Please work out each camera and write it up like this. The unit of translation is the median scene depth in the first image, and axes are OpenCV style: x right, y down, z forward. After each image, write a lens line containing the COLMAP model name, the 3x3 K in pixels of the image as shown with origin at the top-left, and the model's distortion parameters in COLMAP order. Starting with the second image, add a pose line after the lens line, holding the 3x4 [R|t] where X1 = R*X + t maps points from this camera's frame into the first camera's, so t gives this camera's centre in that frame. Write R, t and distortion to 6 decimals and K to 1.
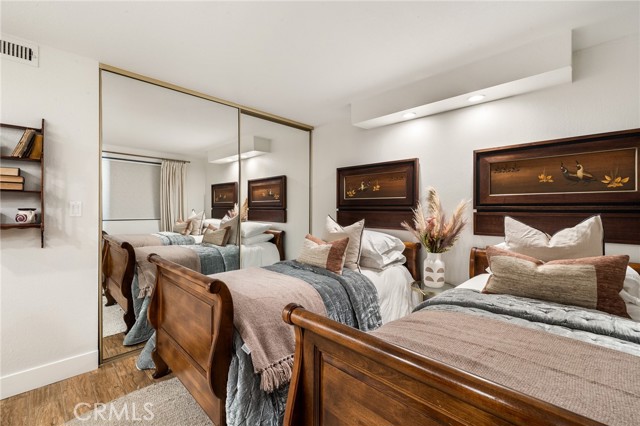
lens RADIAL K [[268.3, 0, 316.6], [0, 268.3, 212.0], [0, 0, 1]] dist [-0.004017, 0.000929]
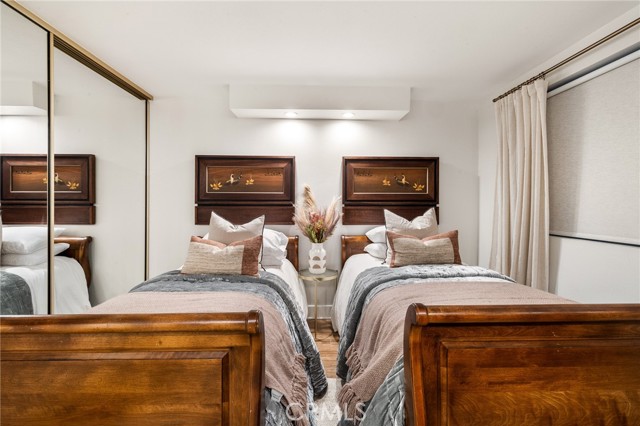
lens RADIAL K [[268.3, 0, 317.6], [0, 268.3, 207.3], [0, 0, 1]] dist [-0.004017, 0.000929]
pose [[0.696711, -0.008840, 0.717298, -0.360390], [0.009161, 0.999952, 0.003425, -0.001376], [-0.717294, 0.004185, 0.696758, 0.210627]]
